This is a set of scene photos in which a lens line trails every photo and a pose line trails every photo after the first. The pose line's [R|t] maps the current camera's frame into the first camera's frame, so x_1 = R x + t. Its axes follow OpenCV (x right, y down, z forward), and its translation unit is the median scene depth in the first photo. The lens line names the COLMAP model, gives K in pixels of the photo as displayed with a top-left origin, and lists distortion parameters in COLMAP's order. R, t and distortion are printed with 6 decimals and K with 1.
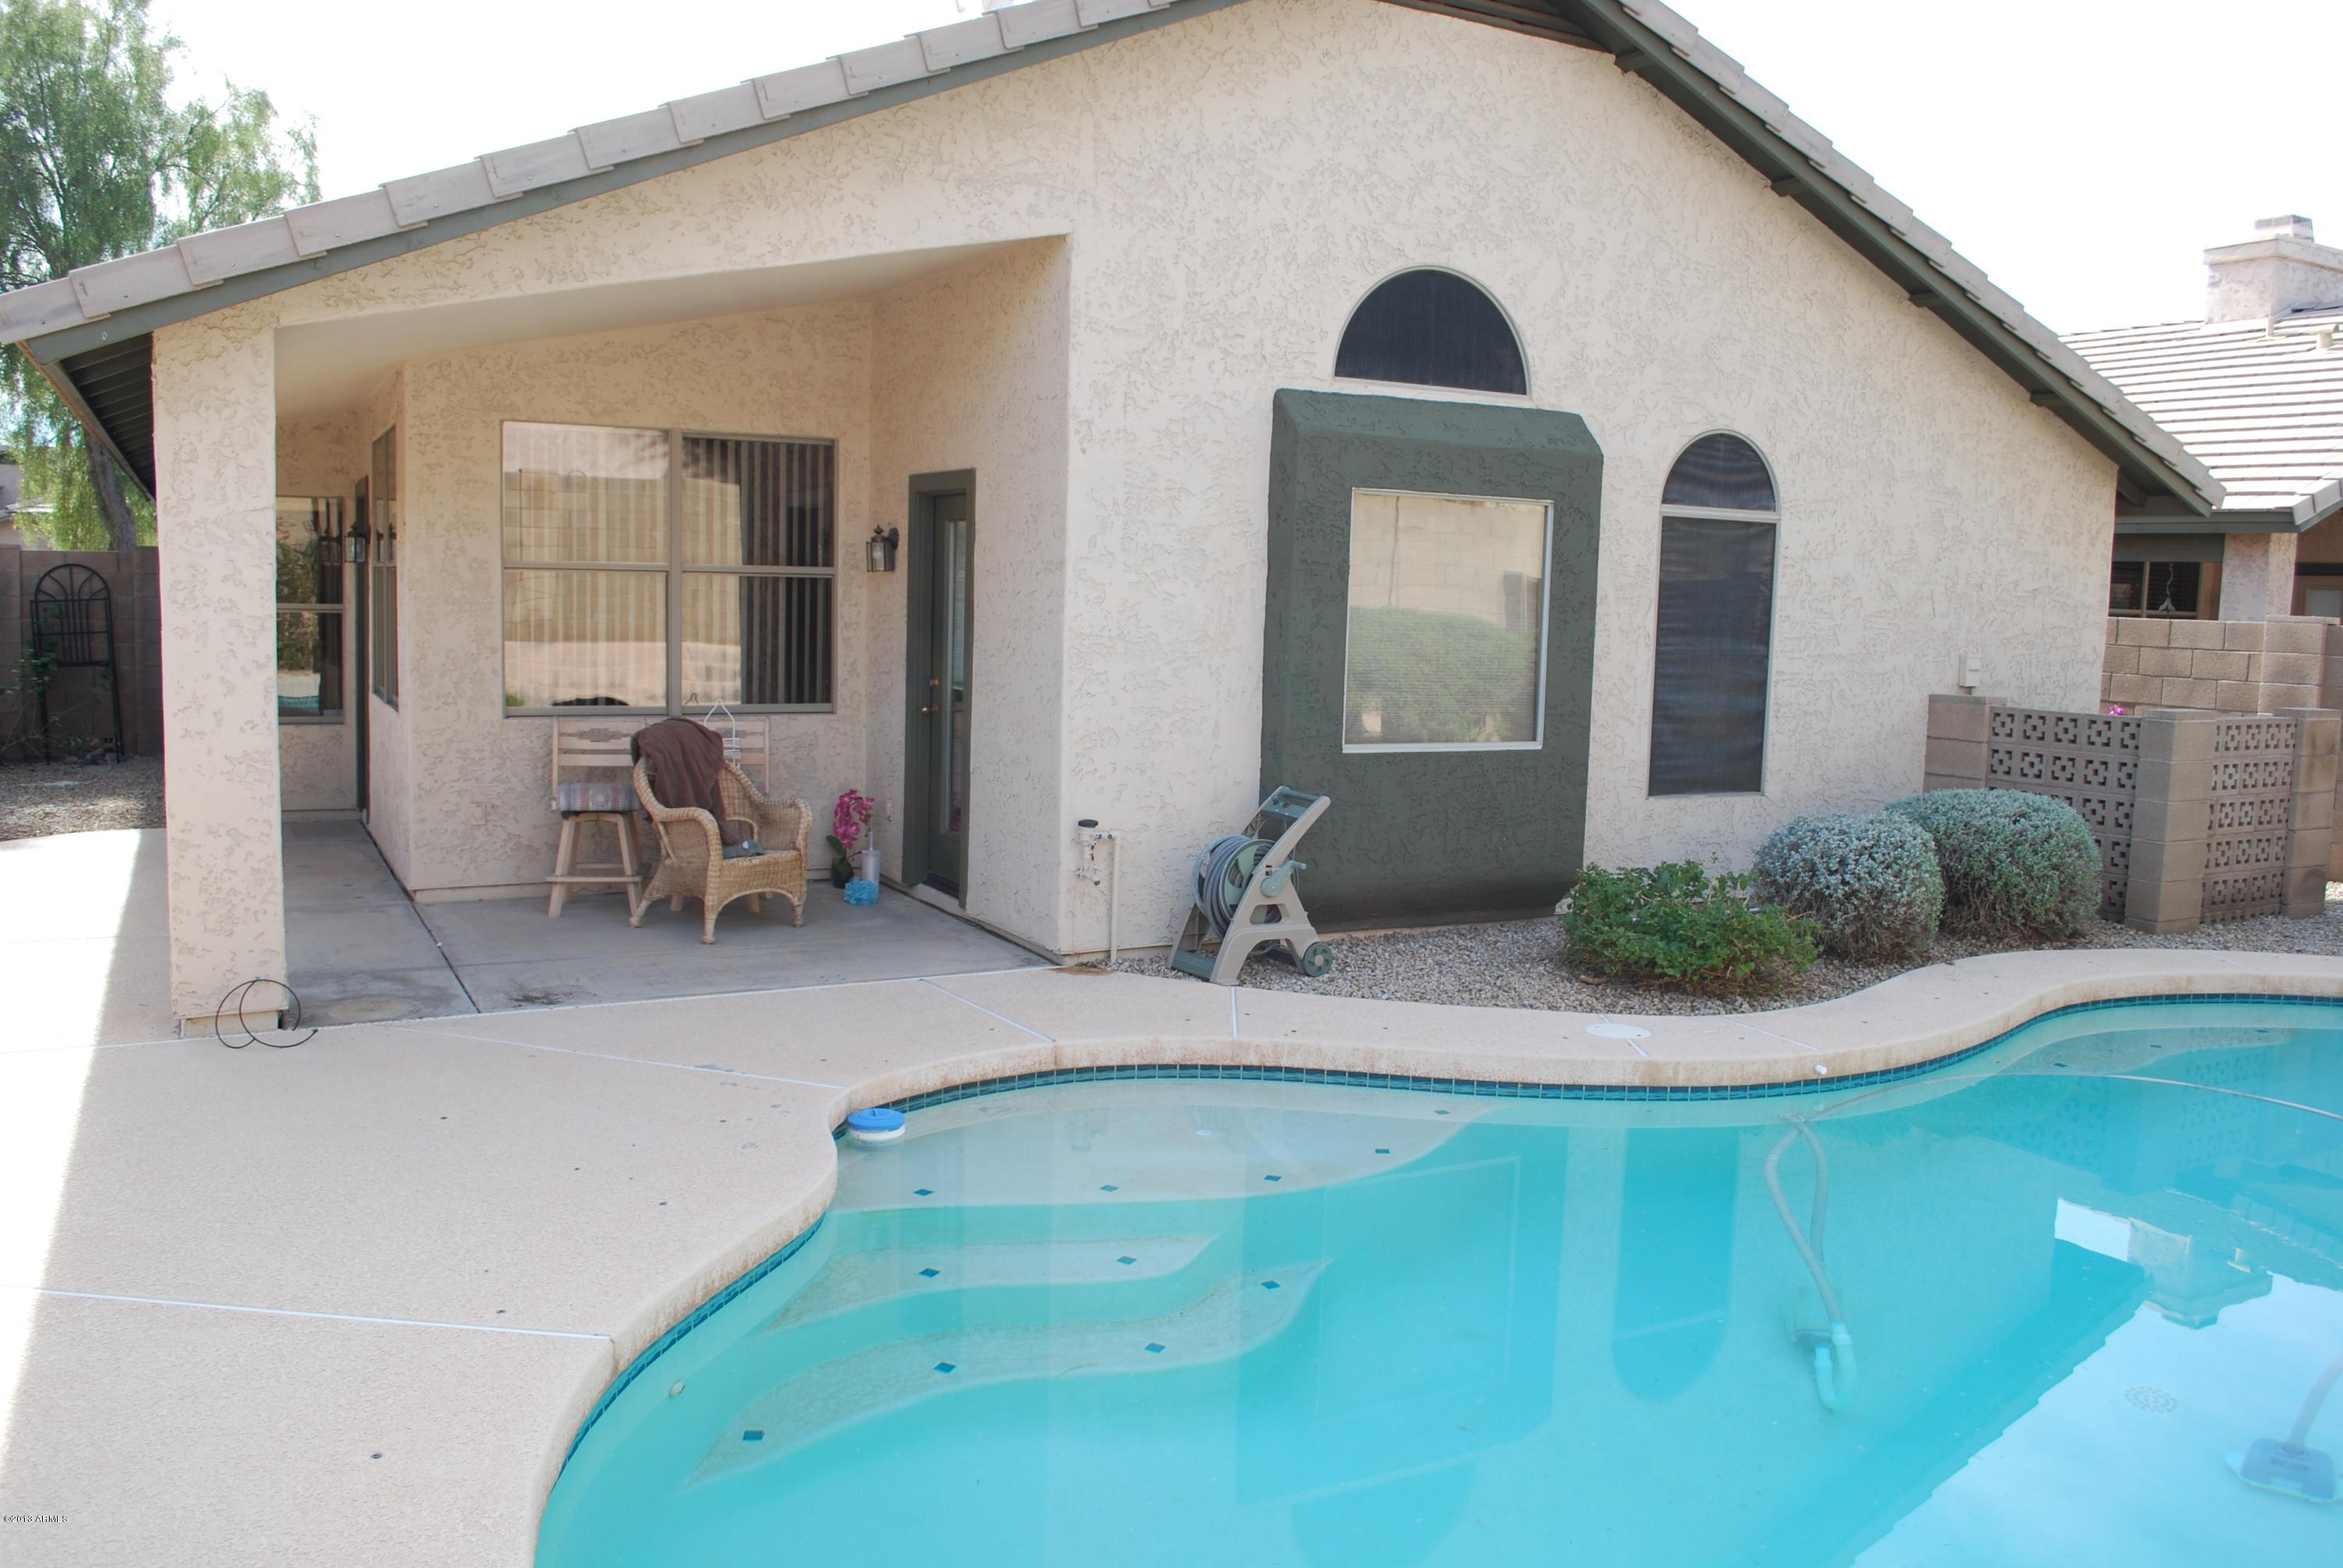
lens RADIAL K [[1828.5, 0, 1171.5], [0, 1828.5, 784.0], [0, 0, 1]] dist [-0.084070, 0.011363]
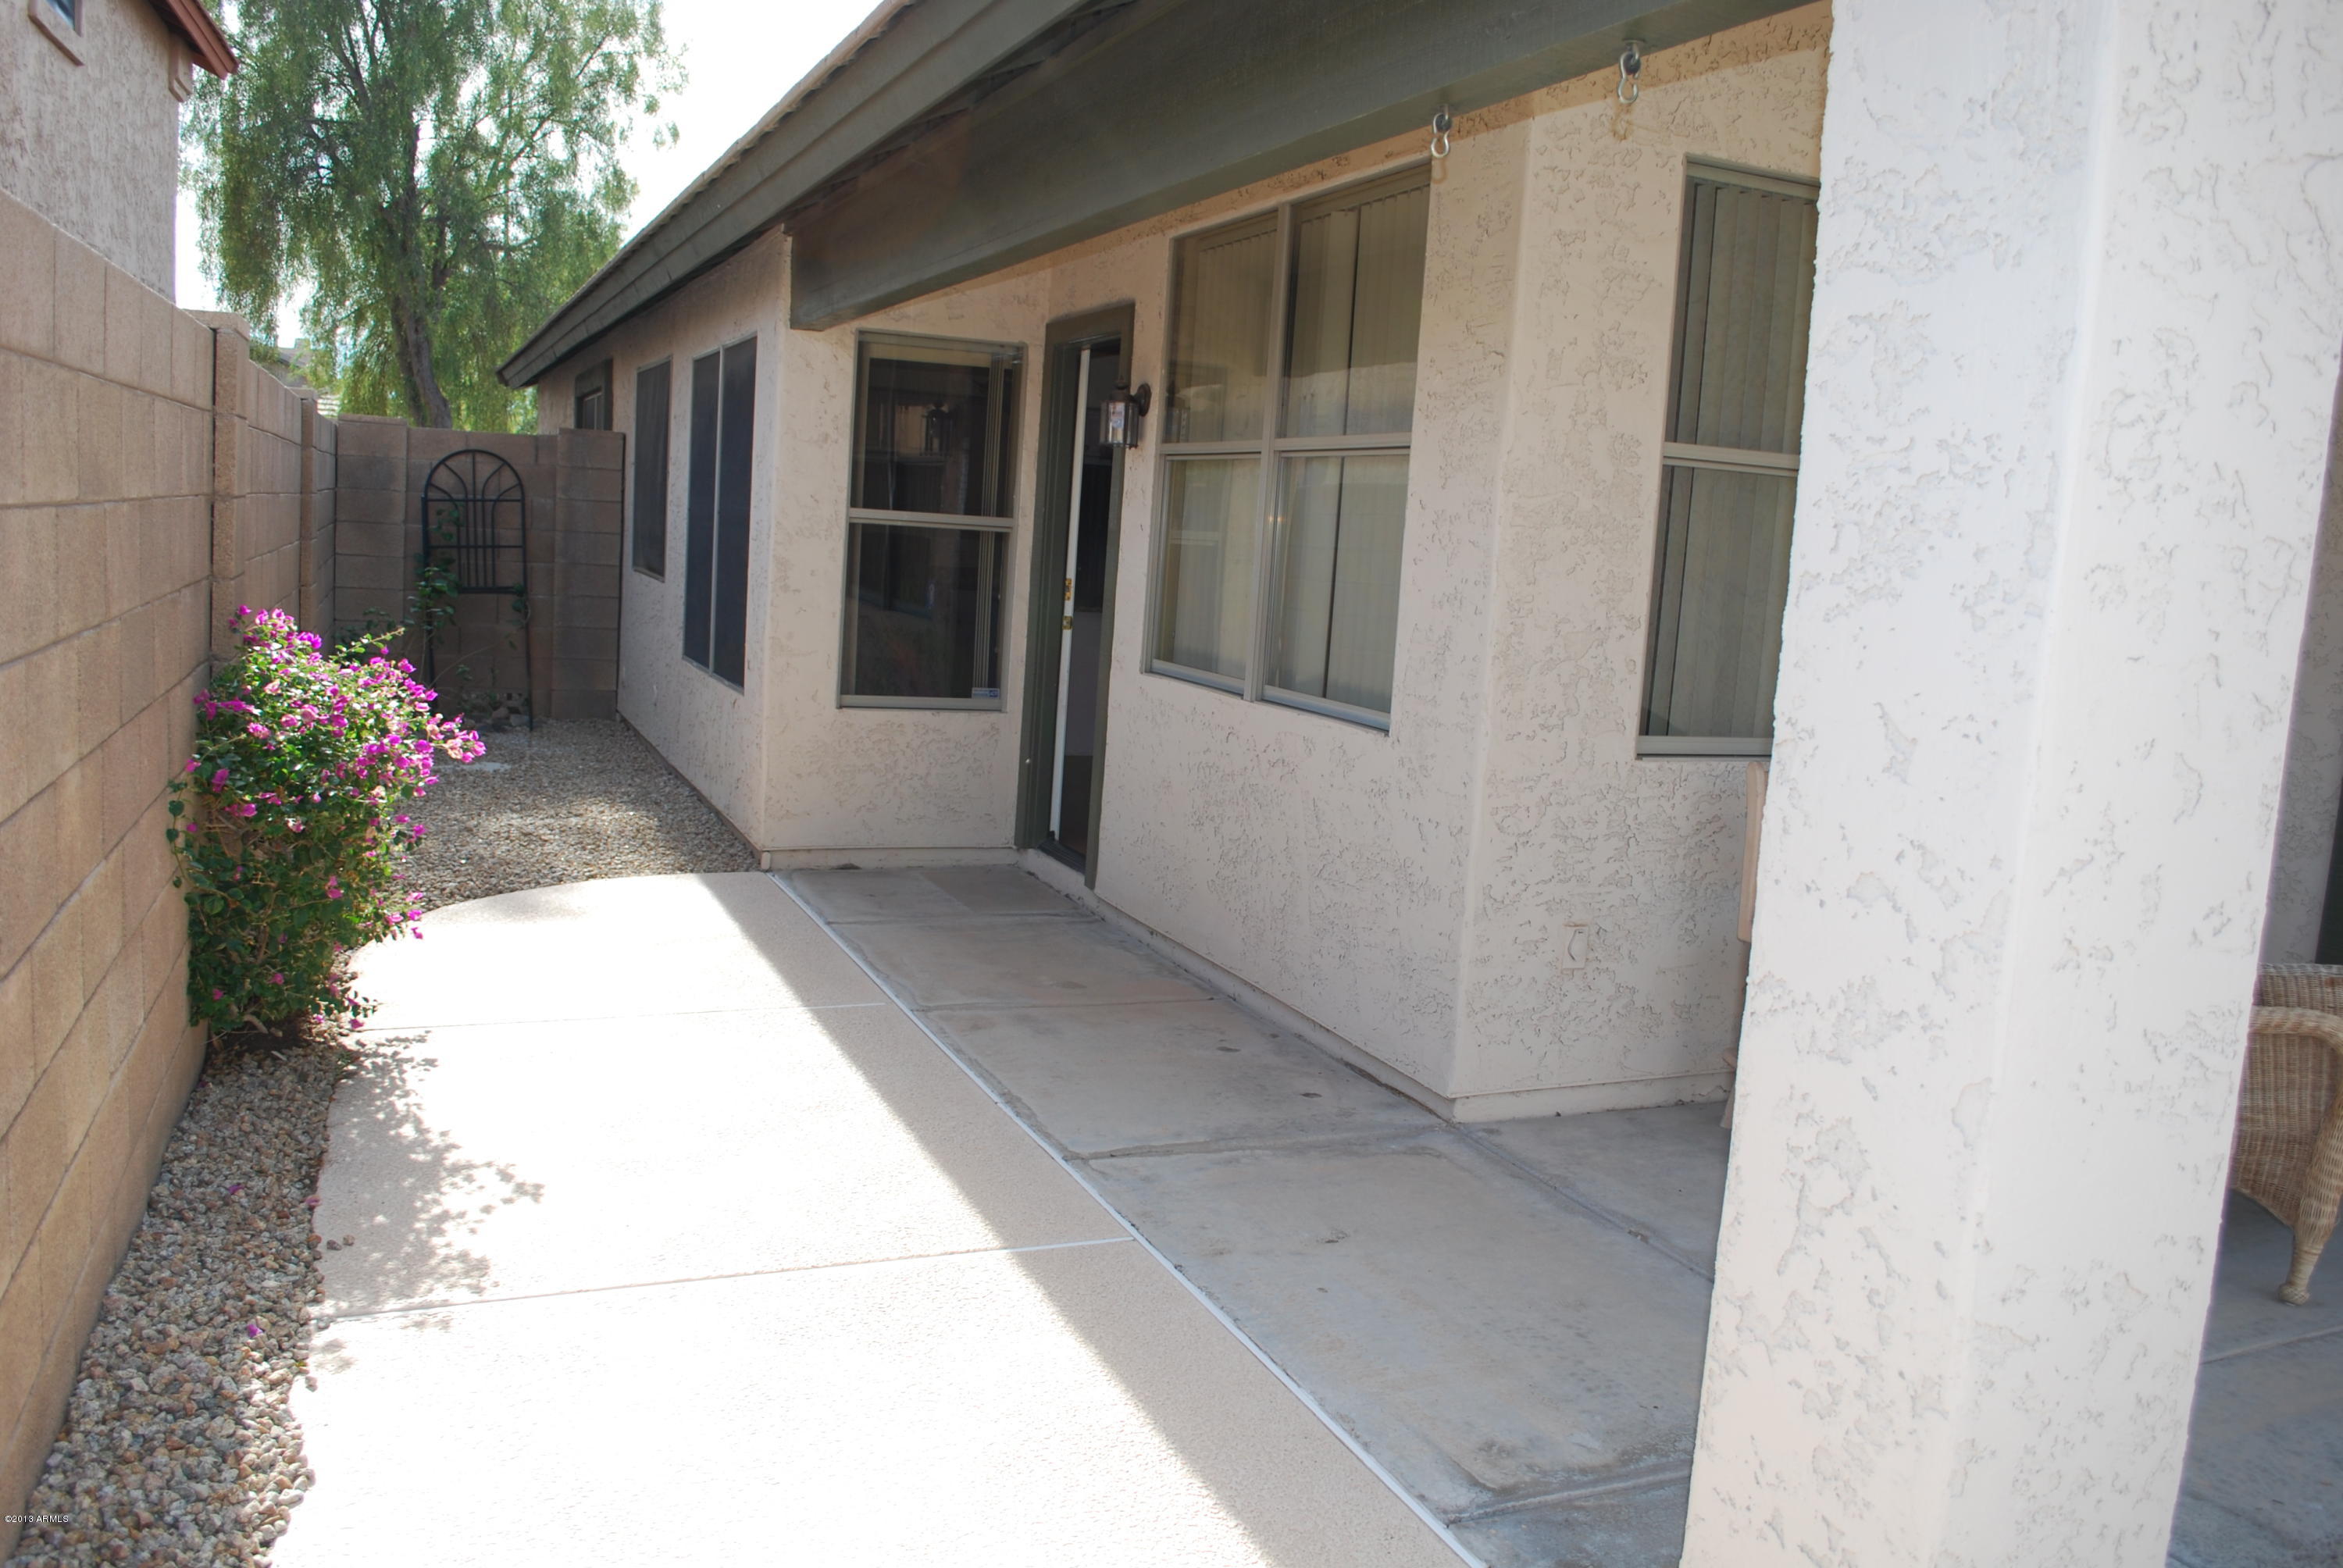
lens RADIAL K [[1828.5, 0, 1171.5], [0, 1828.5, 784.0], [0, 0, 1]] dist [-0.084070, 0.011363]
pose [[0.995587, 0.046105, -0.081733, -0.455277], [-0.043794, 0.998595, 0.029839, -0.038739], [0.082994, -0.026128, 0.996207, 0.487720]]
